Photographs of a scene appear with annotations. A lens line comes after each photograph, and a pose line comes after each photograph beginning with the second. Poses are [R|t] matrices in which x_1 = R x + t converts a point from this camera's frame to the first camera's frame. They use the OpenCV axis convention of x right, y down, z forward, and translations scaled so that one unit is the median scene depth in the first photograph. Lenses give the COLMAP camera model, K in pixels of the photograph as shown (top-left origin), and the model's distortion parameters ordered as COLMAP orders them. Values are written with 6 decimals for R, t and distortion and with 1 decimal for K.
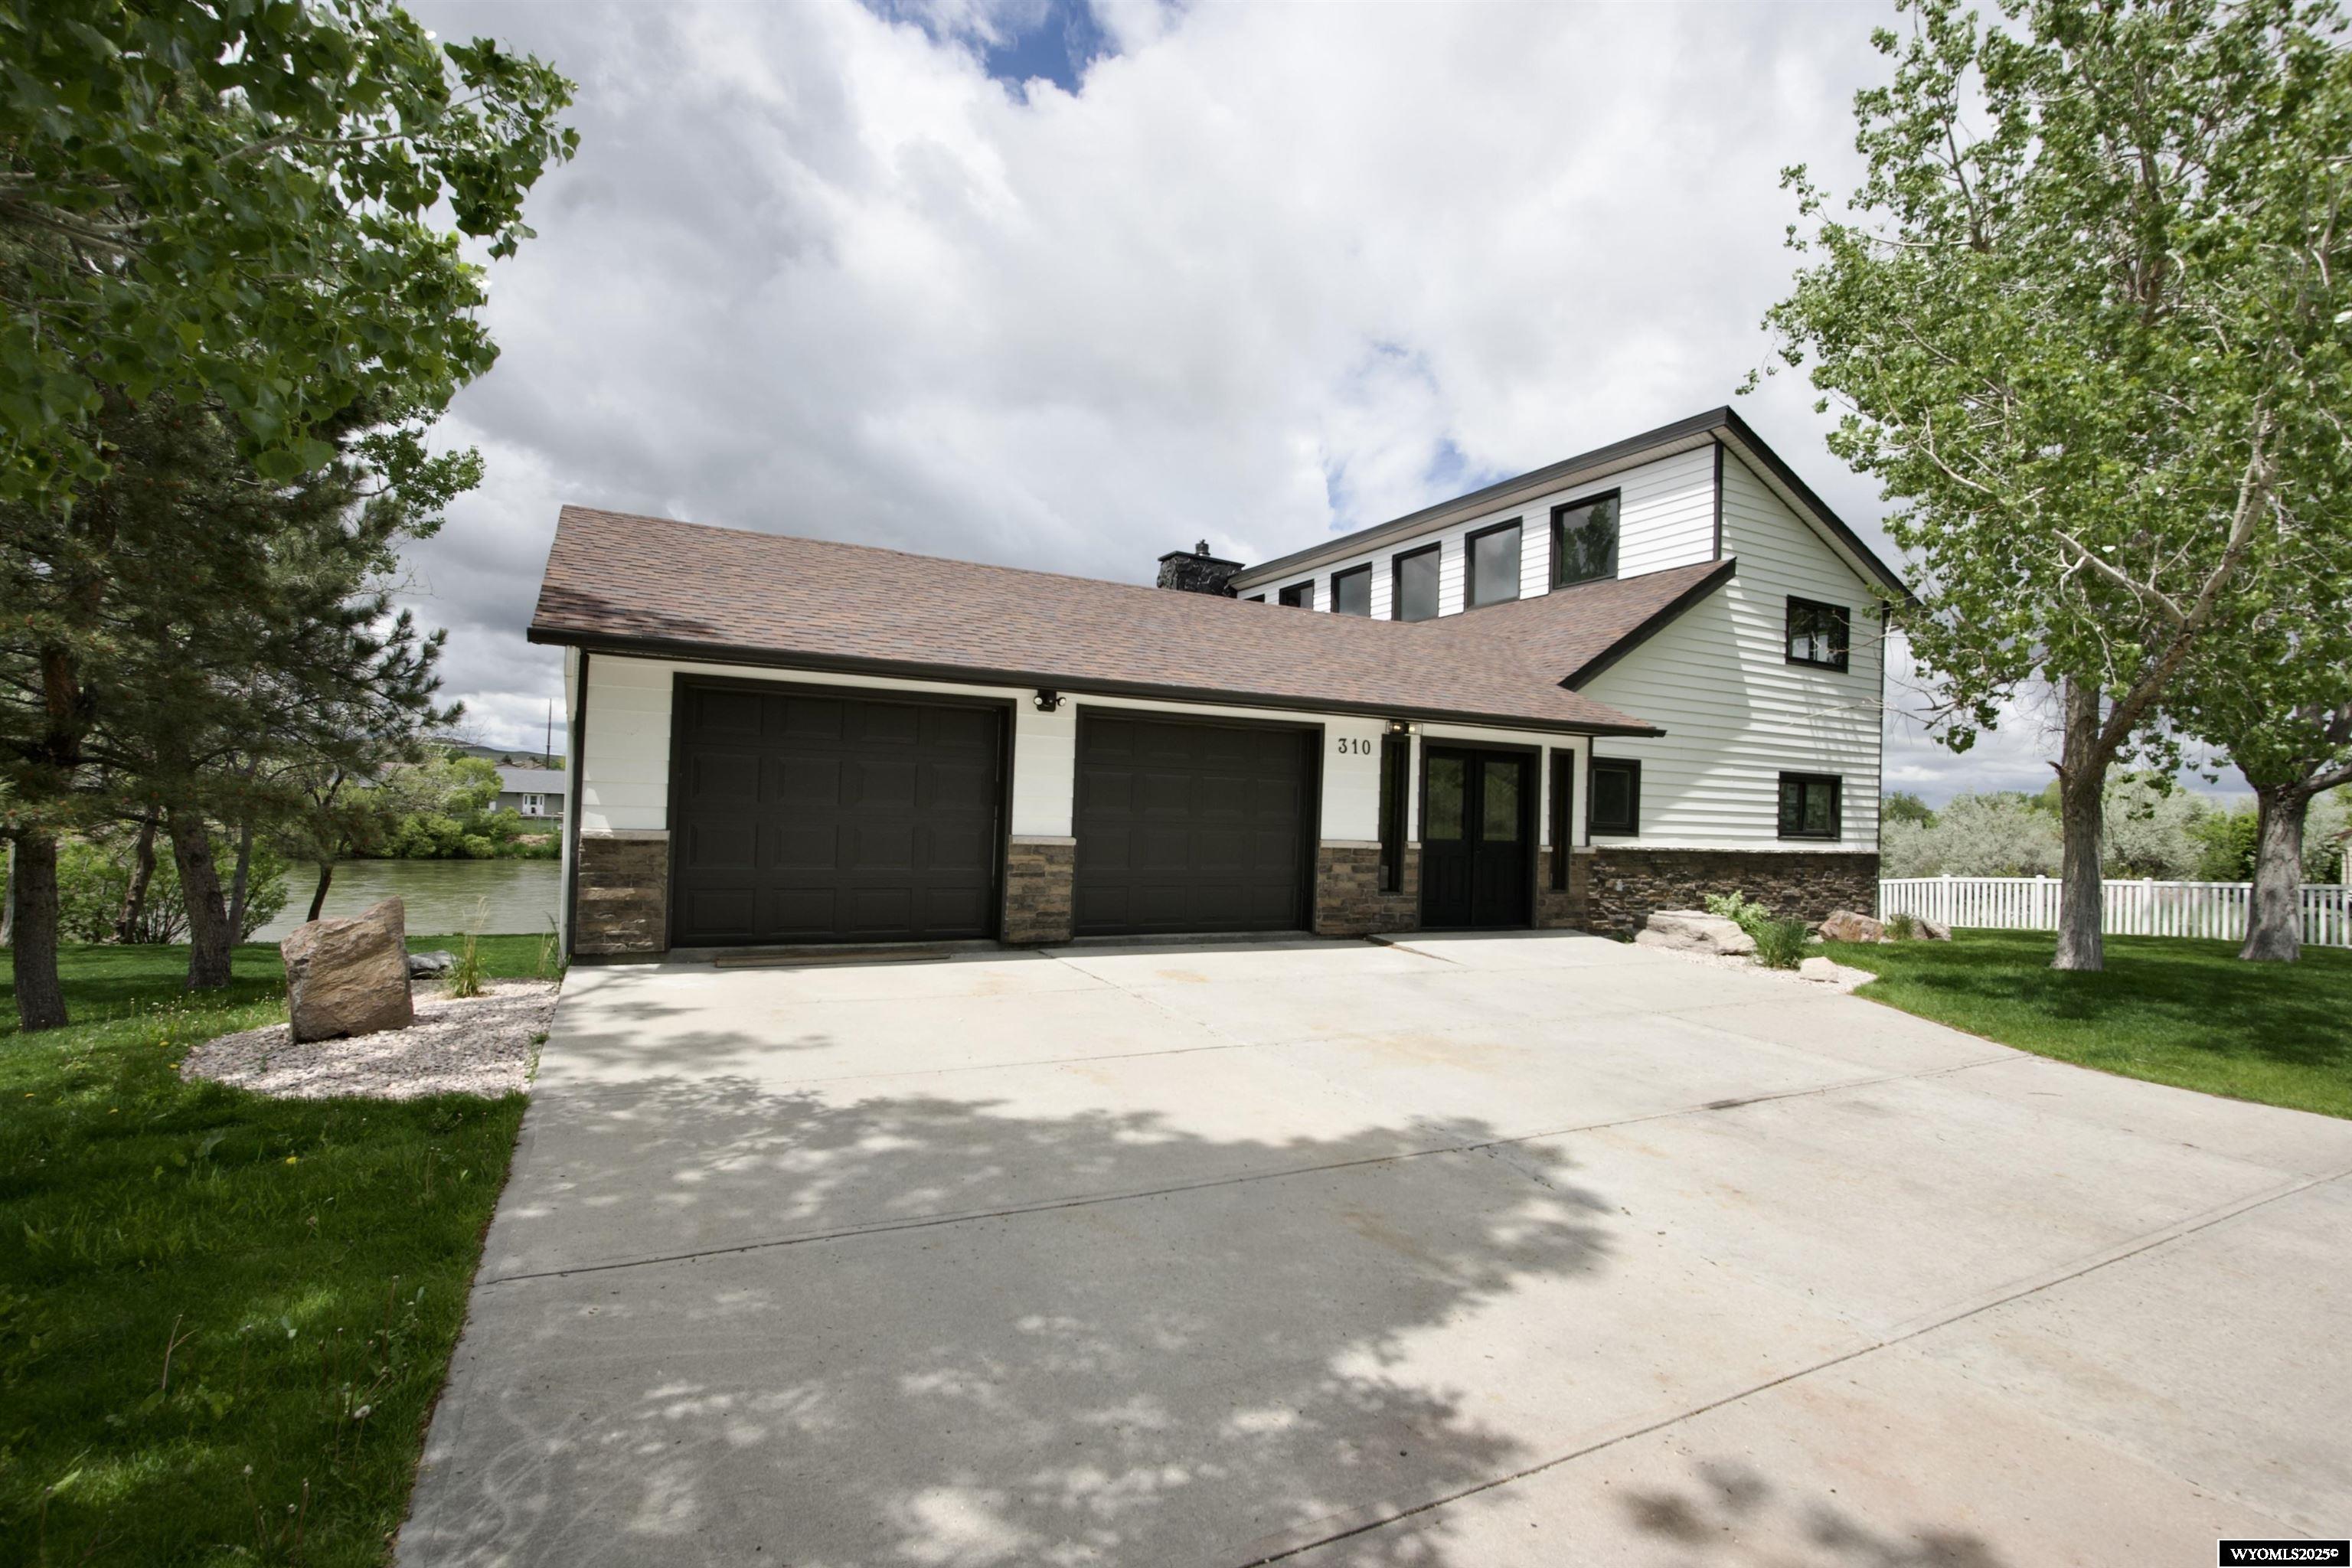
lens RADIAL K [[1067.5, 0, 1178.5], [0, 1067.5, 801.8], [0, 0, 1]] dist [-0.026347, -0.000215]
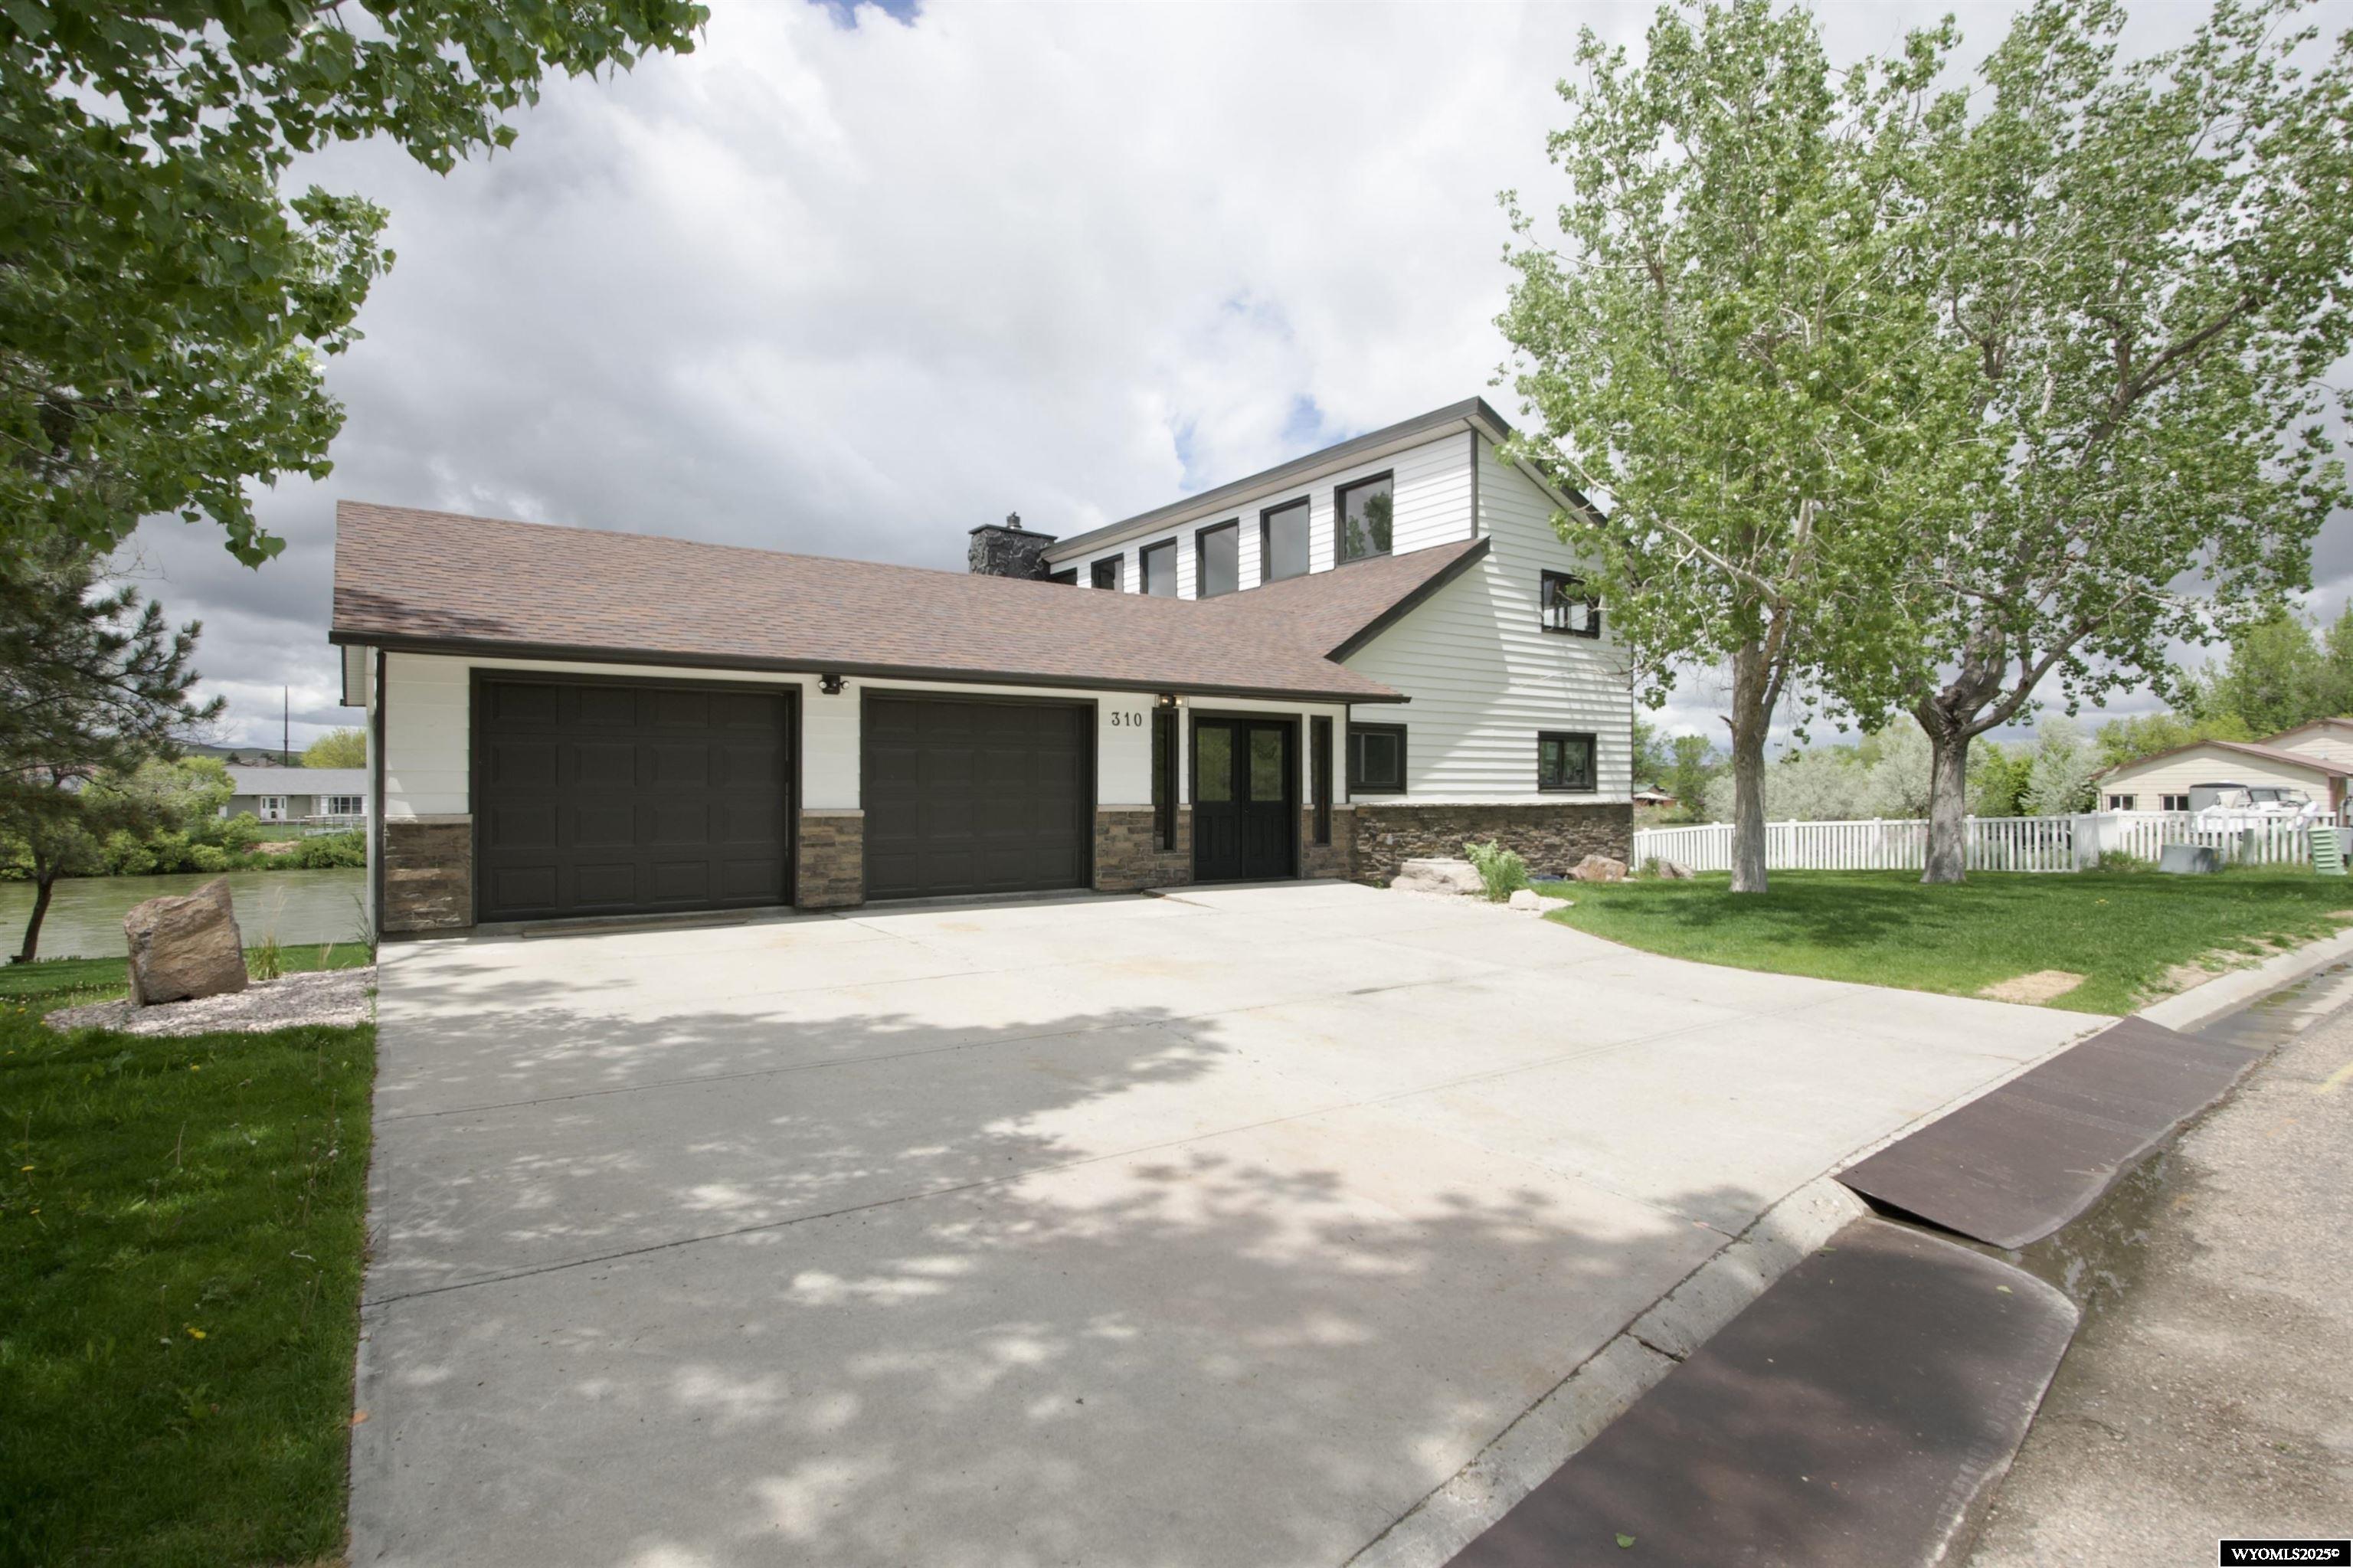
lens RADIAL K [[1146.7, 0, 1179.3], [0, 1146.7, 795.9], [0, 0, 1]] dist [-0.026004, -0.000650]
pose [[0.990508, -0.034636, 0.133020, 0.060742], [0.032702, 0.999326, 0.016698, 0.009514], [-0.133509, -0.012190, 0.990973, -0.181058]]
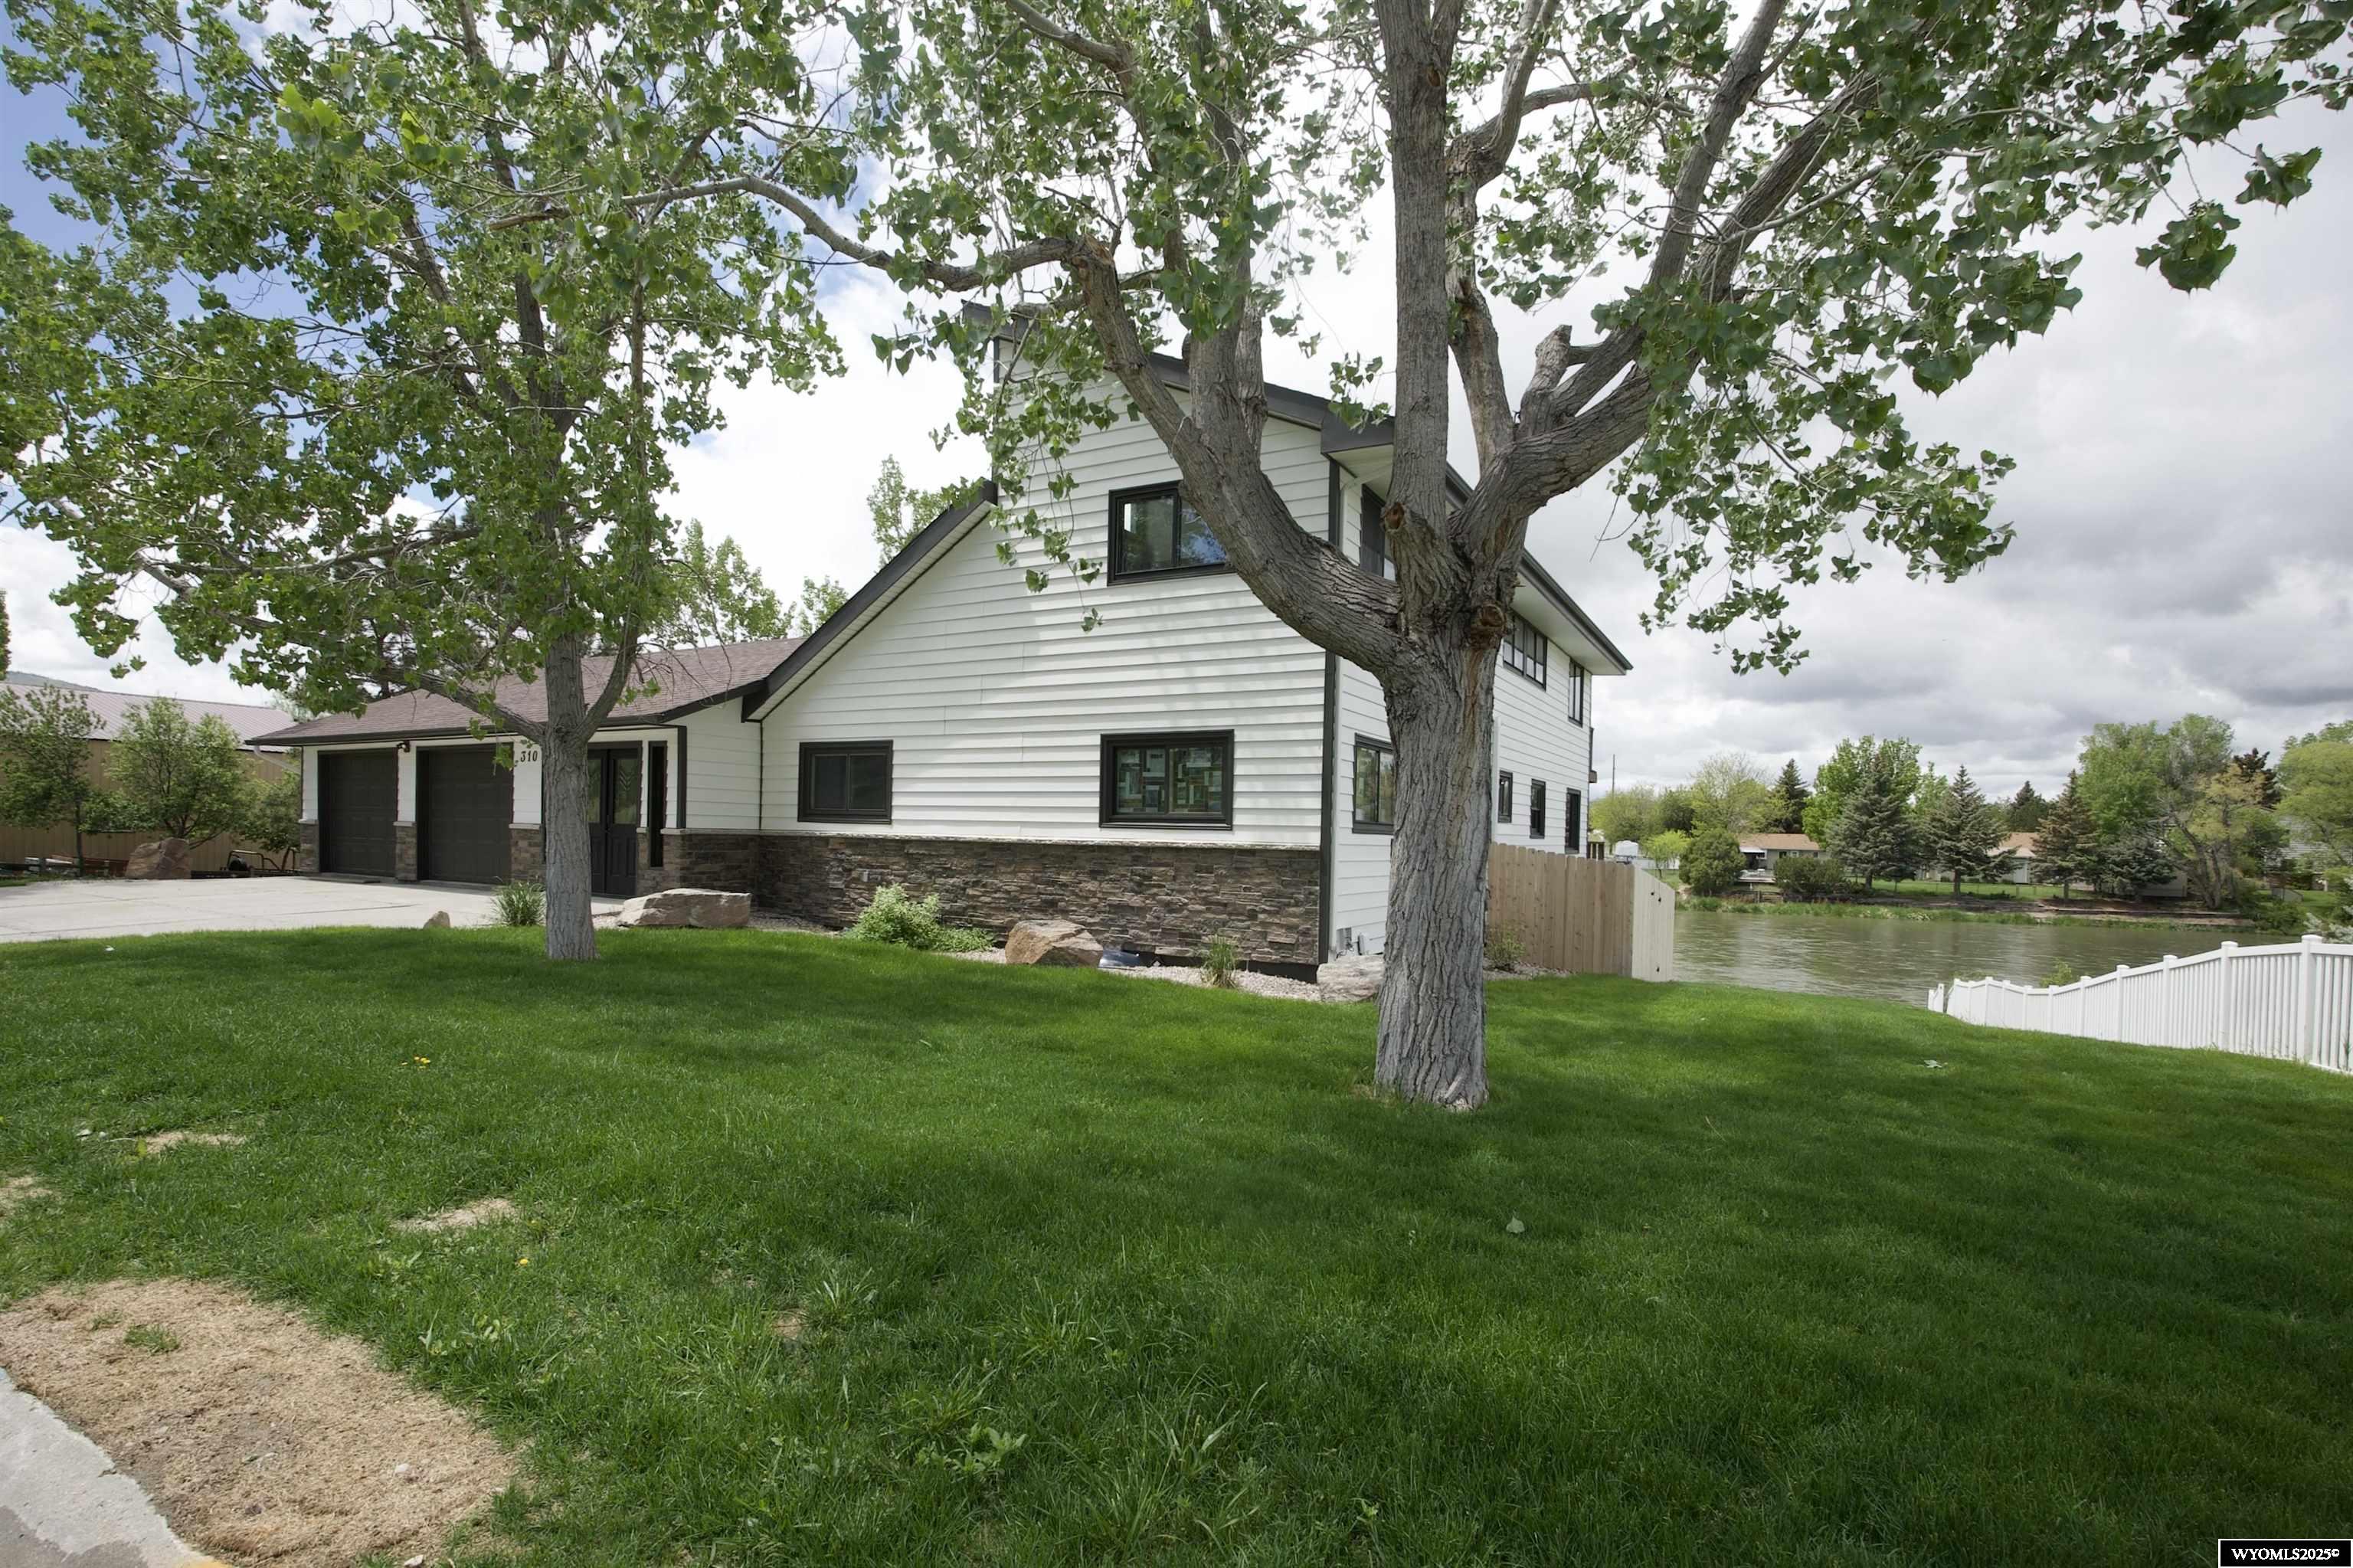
lens RADIAL K [[1068.0, 0, 1179.0], [0, 1068.0, 801.9], [0, 0, 1]] dist [-0.026347, -0.000215]
pose [[0.568035, -0.040783, -0.821993, 1.779156], [0.008966, 0.999019, -0.043371, 0.075254], [0.822956, 0.017266, 0.567843, 0.917593]]
